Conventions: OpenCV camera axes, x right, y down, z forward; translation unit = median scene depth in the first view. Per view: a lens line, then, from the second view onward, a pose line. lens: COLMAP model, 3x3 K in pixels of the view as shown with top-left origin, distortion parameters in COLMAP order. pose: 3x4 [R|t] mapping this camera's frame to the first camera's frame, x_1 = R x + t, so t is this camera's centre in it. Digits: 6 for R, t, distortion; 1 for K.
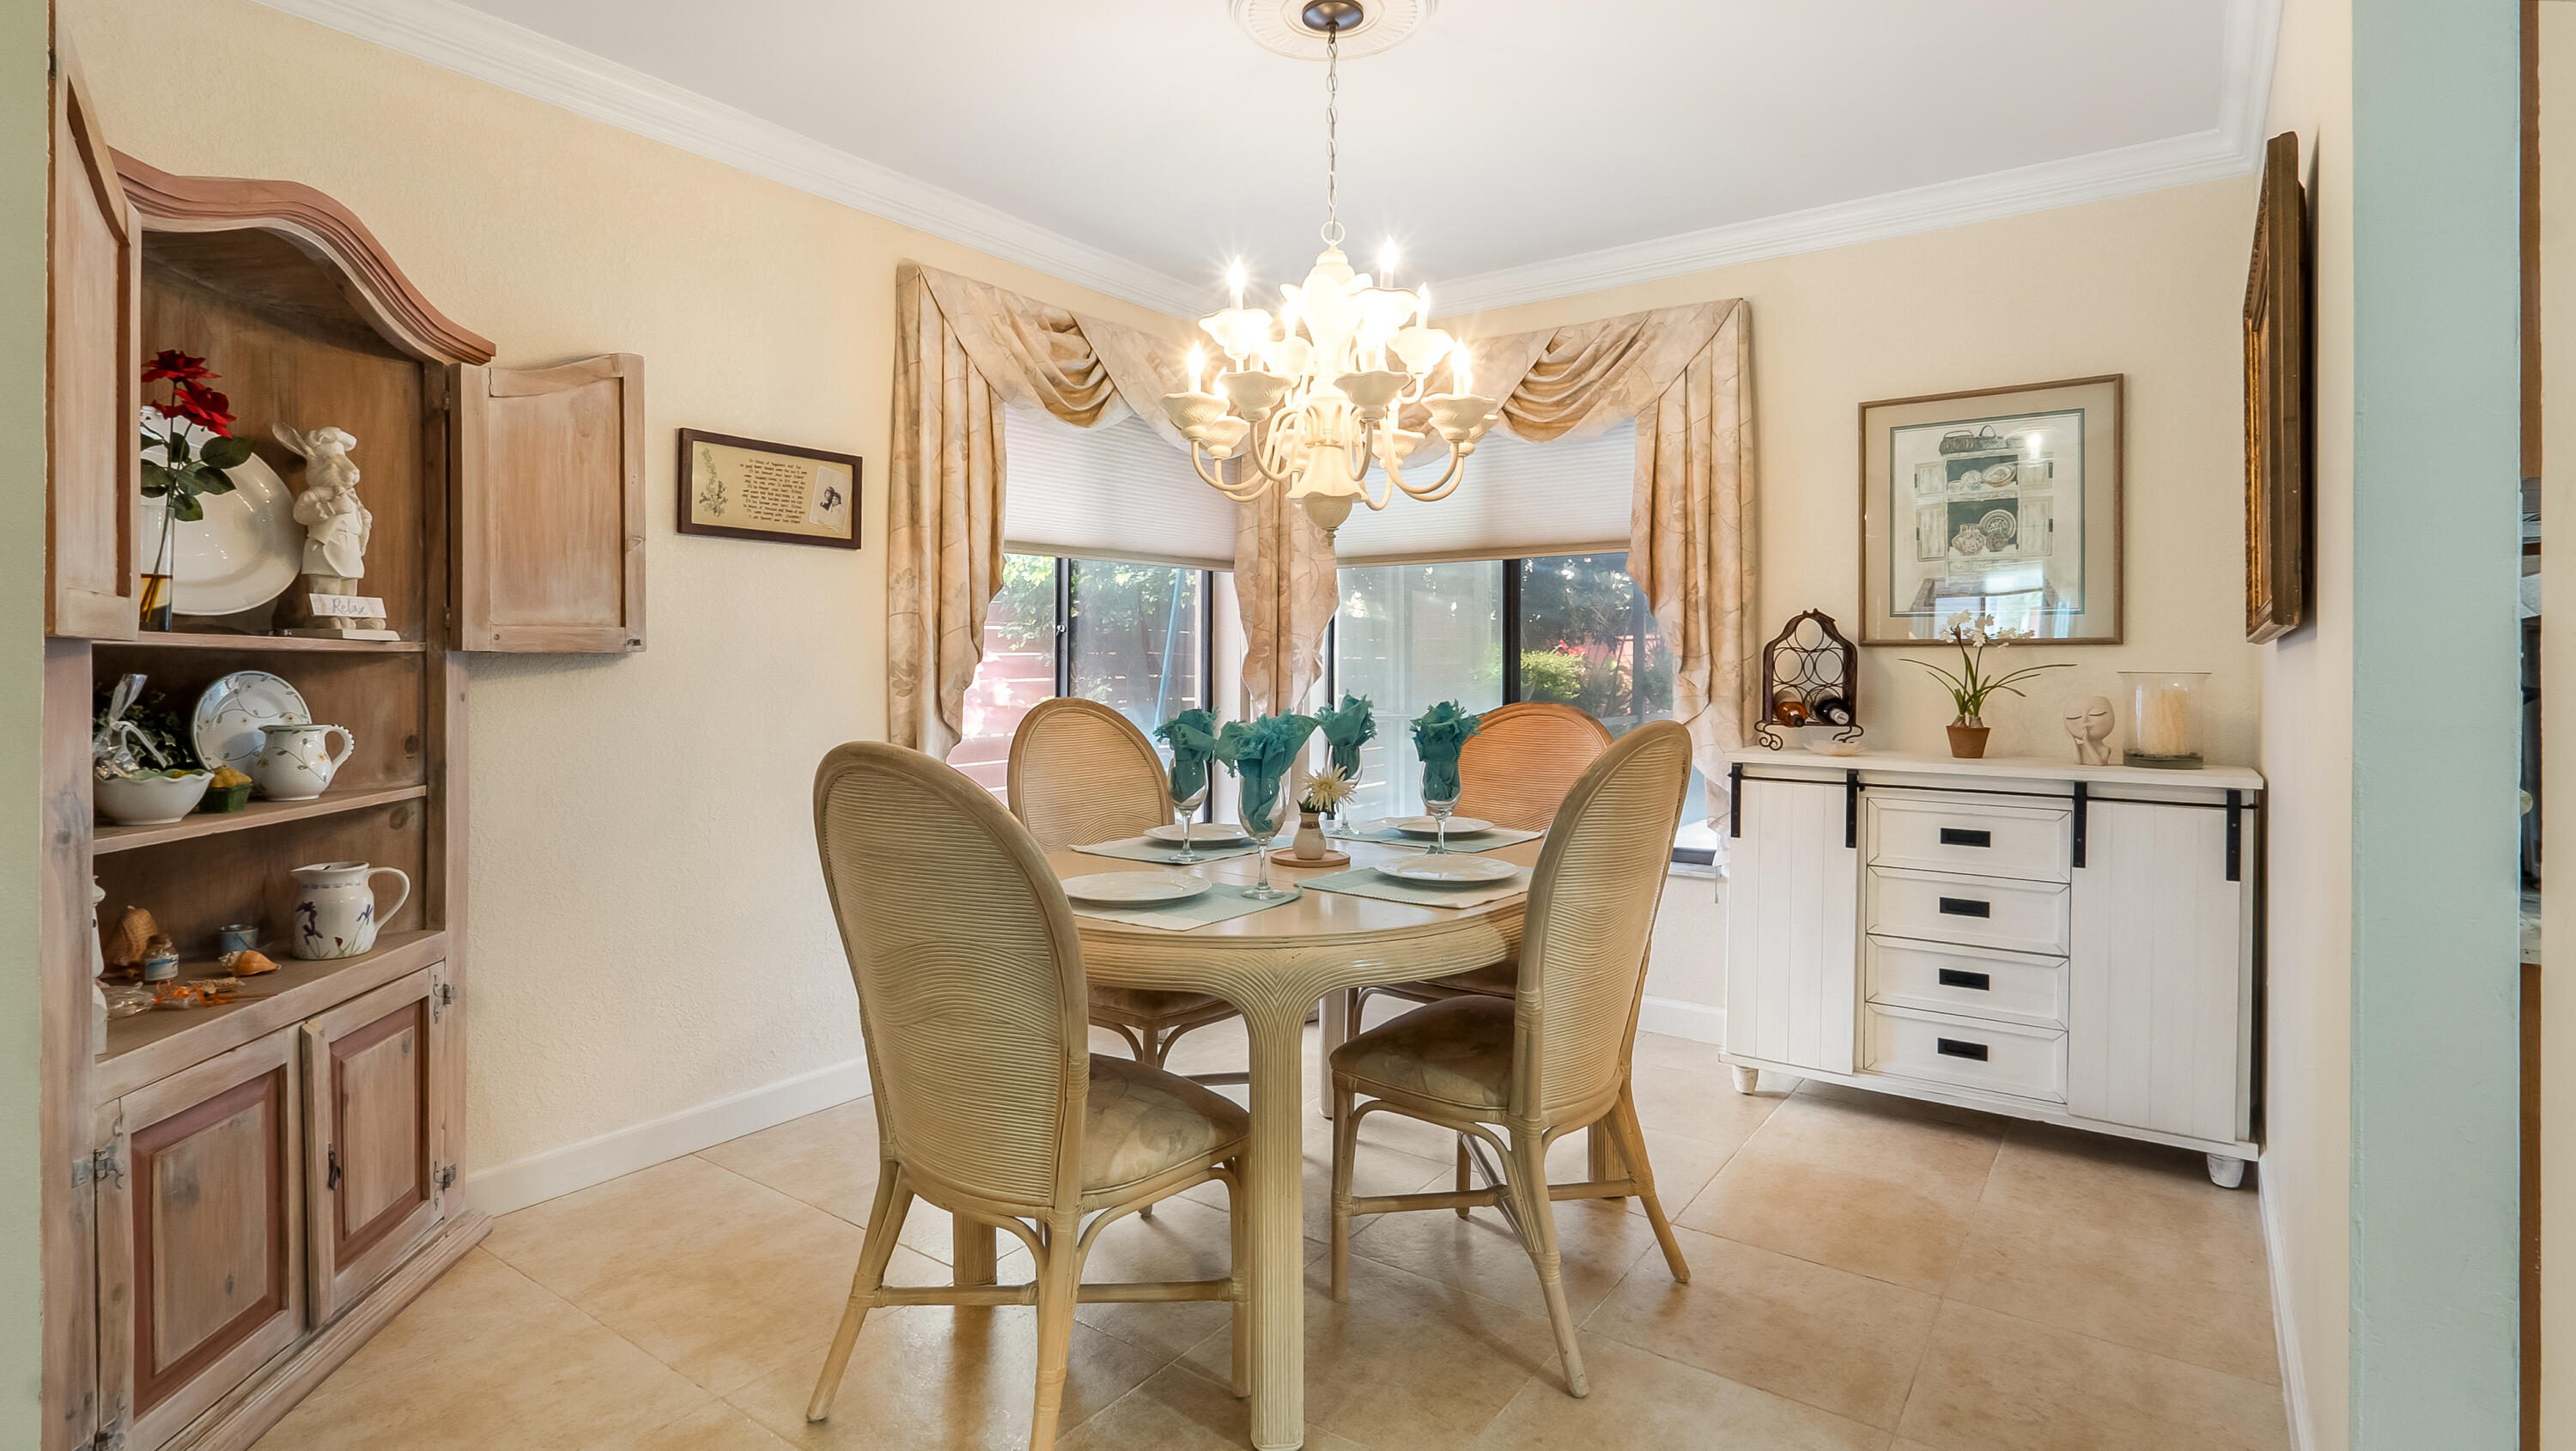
lens RADIAL K [[1245.3, 0, 1288.4], [0, 1245.3, 649.7], [0, 0, 1]] dist [-0.000183, 0.000624]
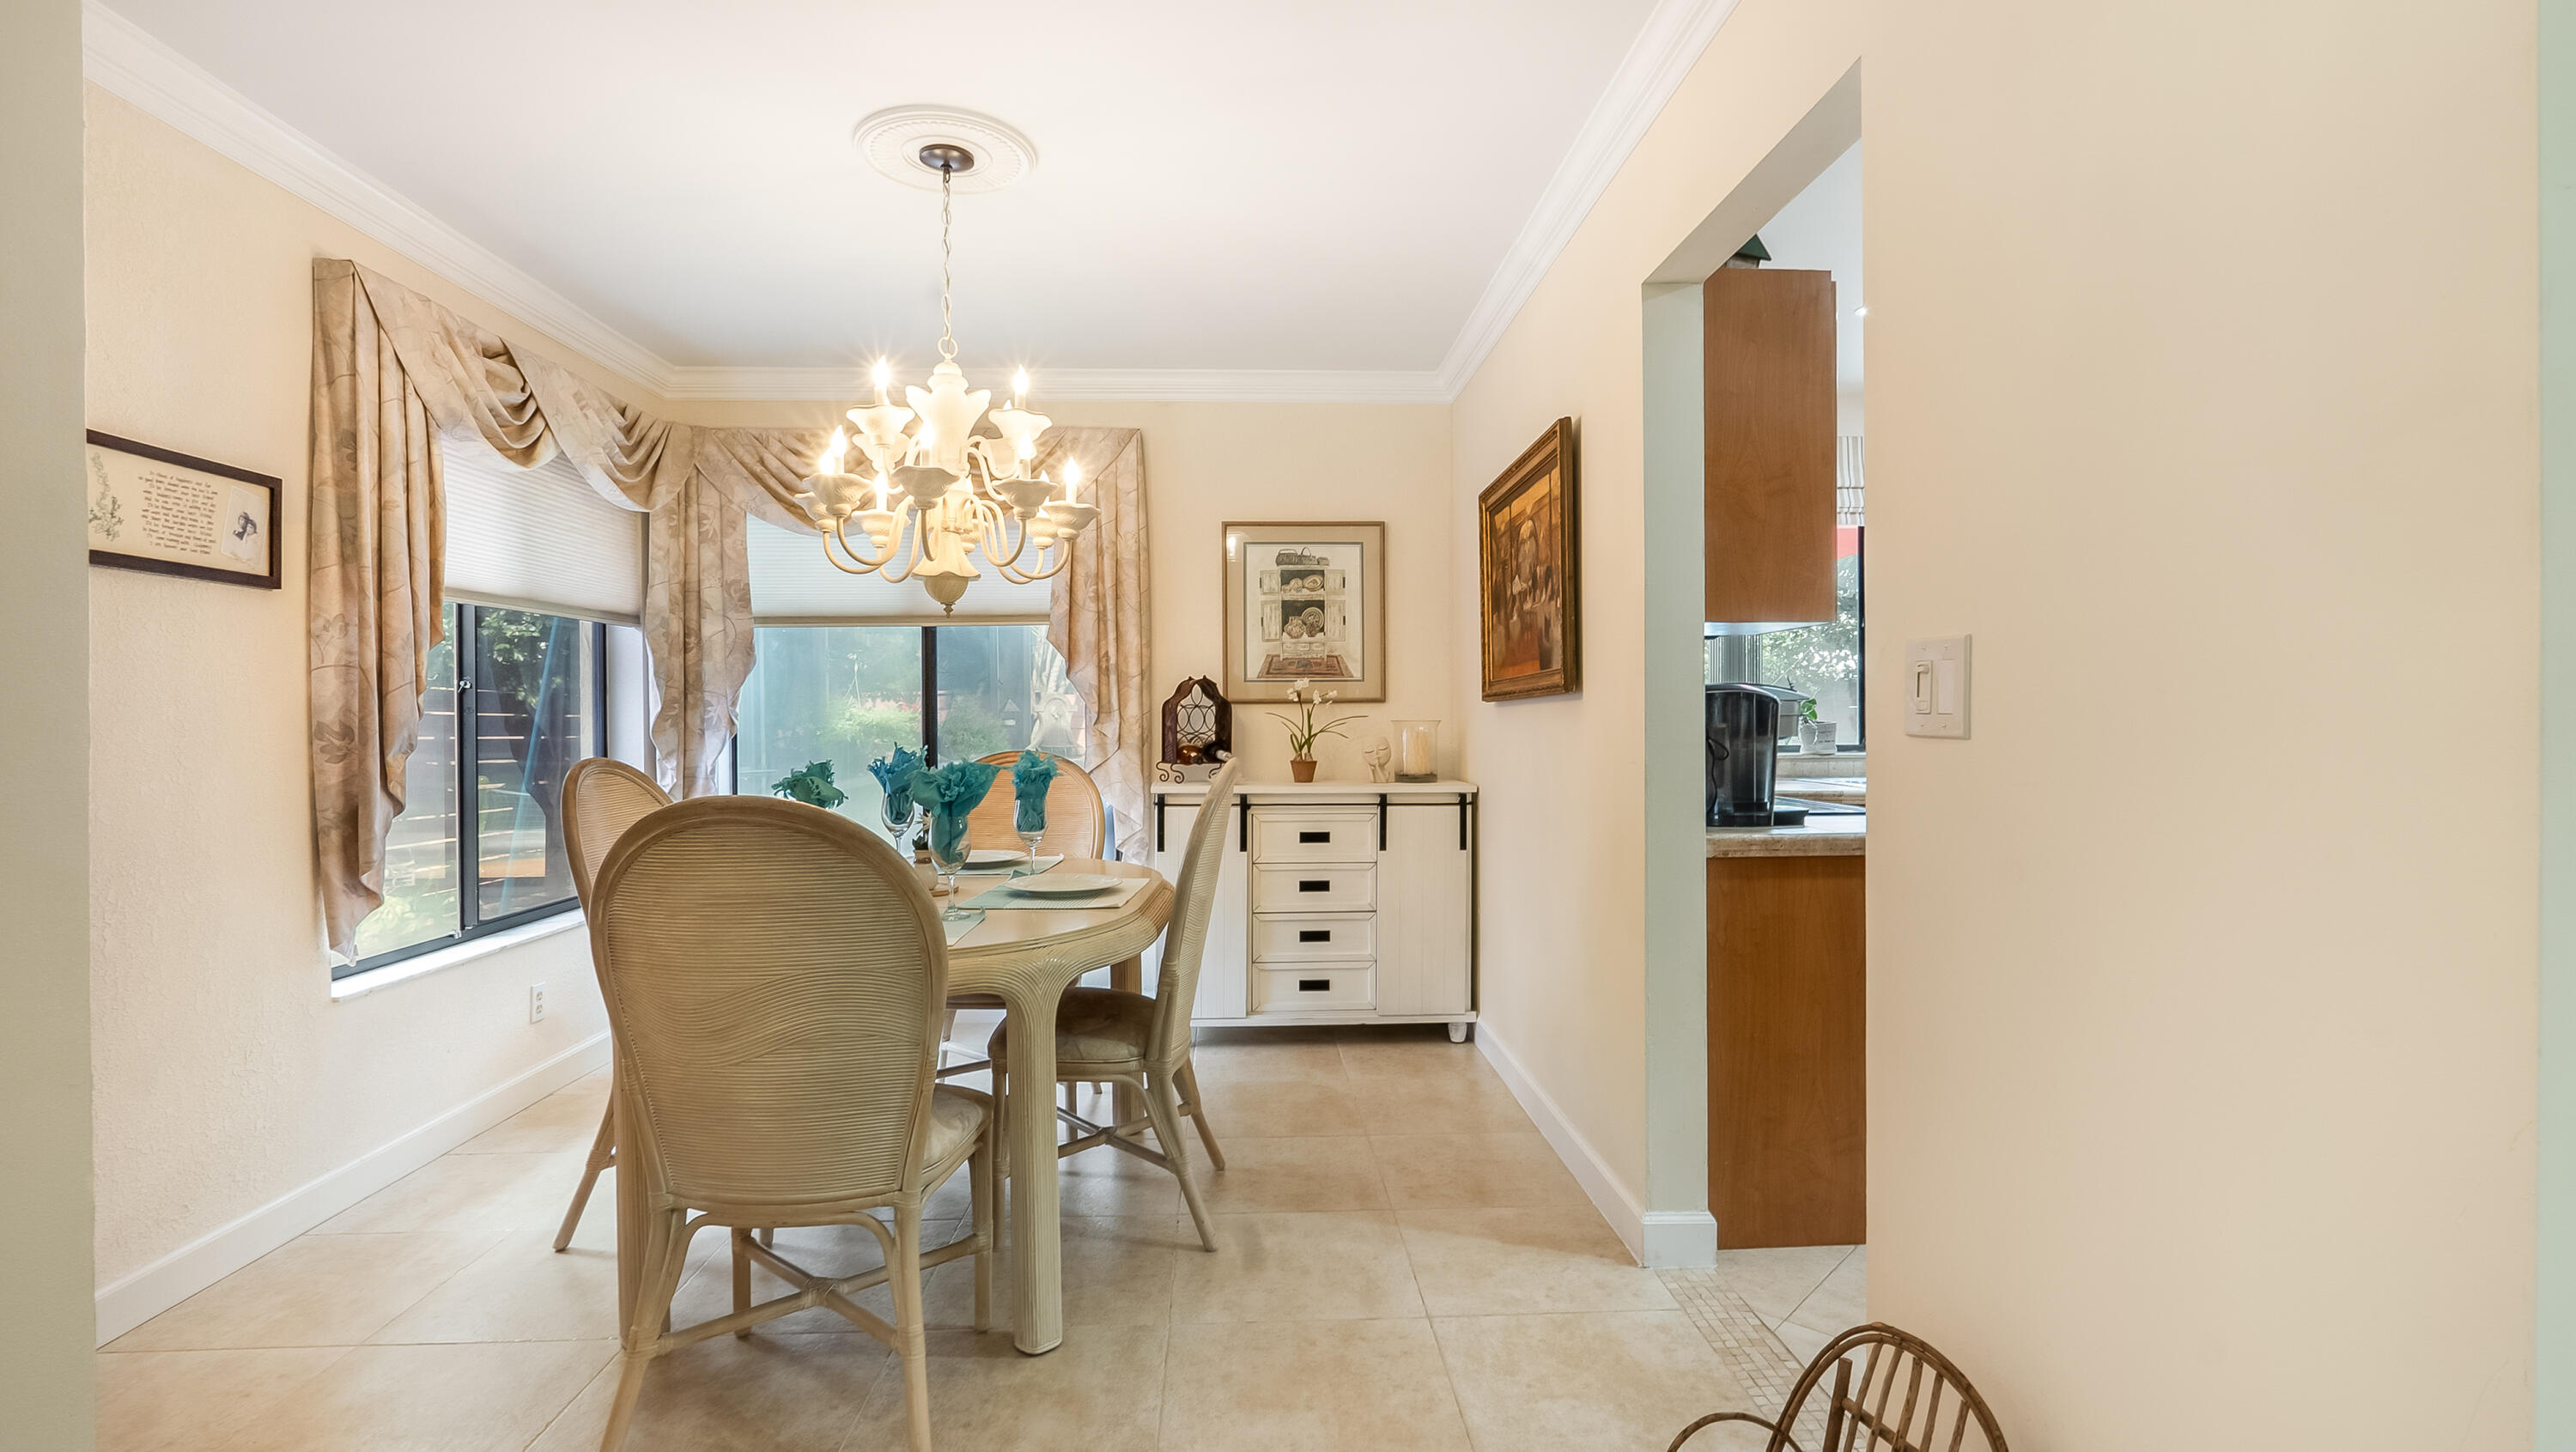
lens RADIAL K [[1194.2, 0, 1283.6], [0, 1194.2, 708.7], [0, 0, 1]] dist [-0.003499, -0.000027]
pose [[0.781294, -0.003664, 0.624152, -0.310988], [0.002301, 0.999993, 0.002990, -0.001039], [-0.624159, -0.000900, 0.781297, -0.045685]]
